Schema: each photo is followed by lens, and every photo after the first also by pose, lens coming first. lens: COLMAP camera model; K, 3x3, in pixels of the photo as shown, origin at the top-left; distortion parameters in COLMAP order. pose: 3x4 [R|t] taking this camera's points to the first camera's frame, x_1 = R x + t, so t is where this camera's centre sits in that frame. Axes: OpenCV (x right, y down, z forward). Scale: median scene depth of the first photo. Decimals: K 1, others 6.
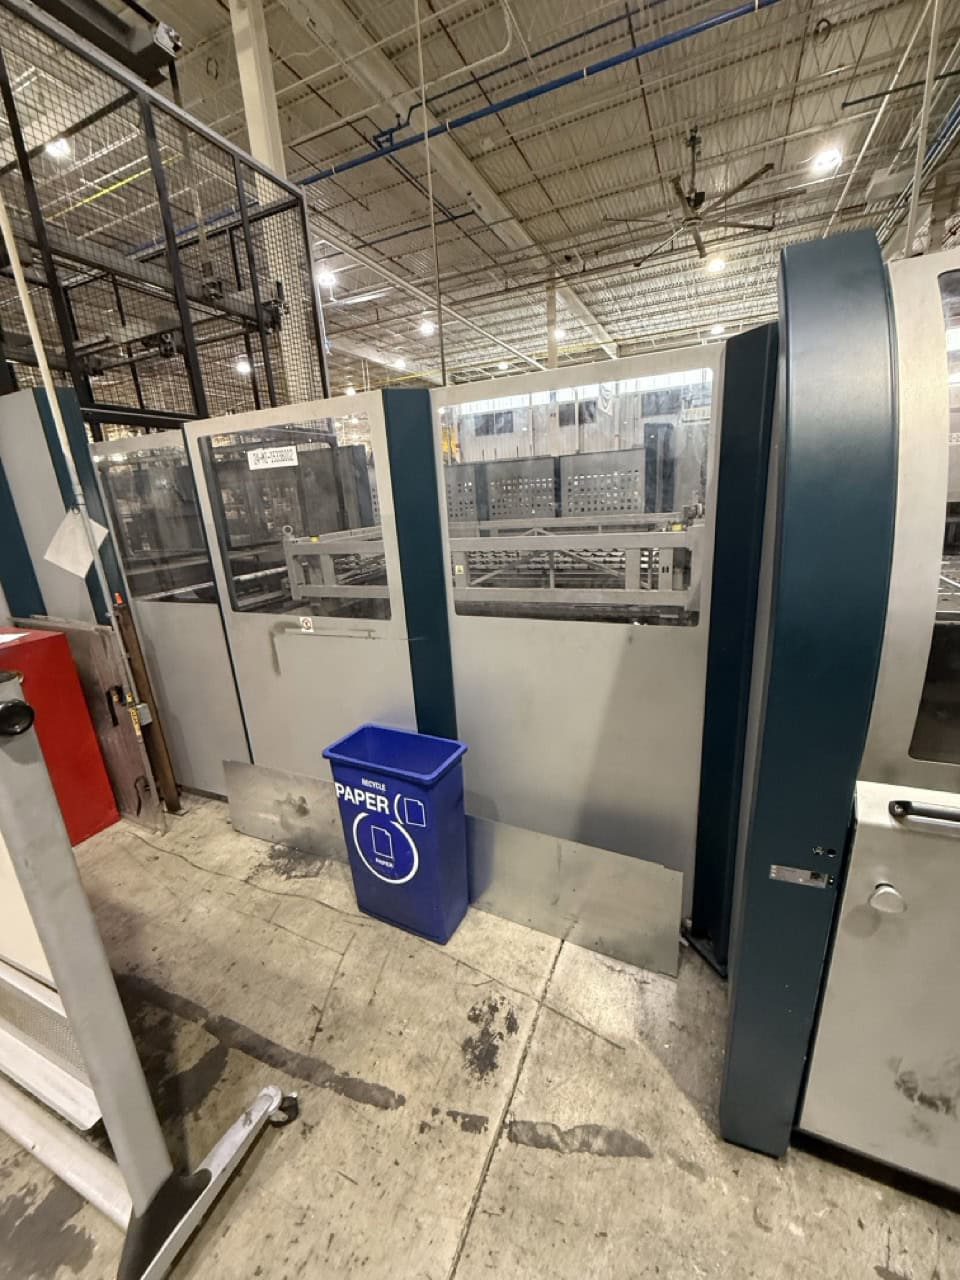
lens RADIAL K [[510.0, 0, 483.3], [0, 510.0, 634.5], [0, 0, 1]] dist [-0.000888, -0.000781]
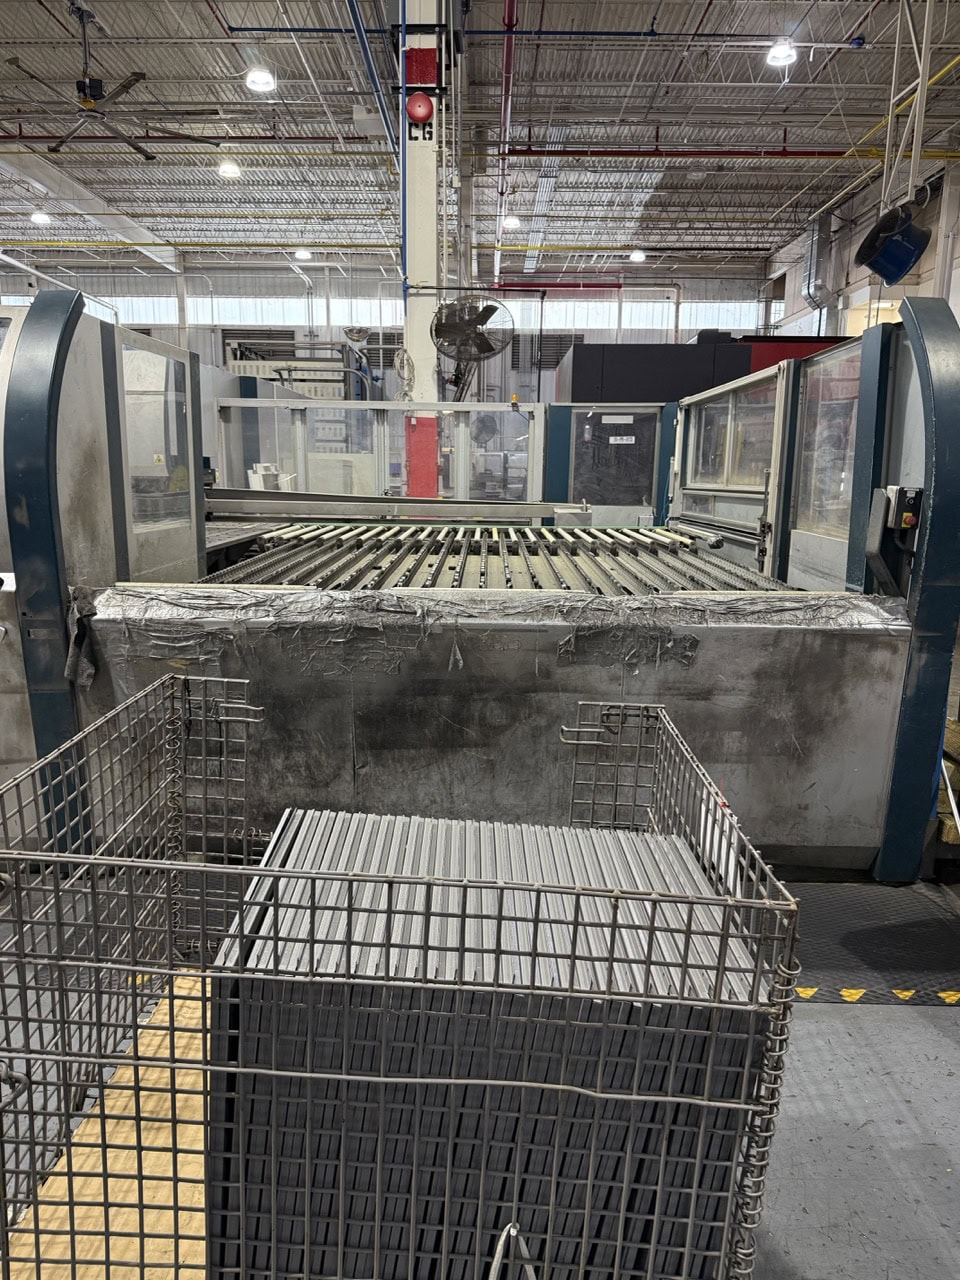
lens RADIAL K [[903.5, 0, 480.0], [0, 903.5, 640.0], [0, 0, 1]] dist [0.035540, -0.039521]
pose [[0.915599, -0.003852, 0.402075, 1.392743], [0.043671, 0.994991, -0.089917, 0.304856], [-0.399715, 0.099887, 0.911181, -1.221517]]
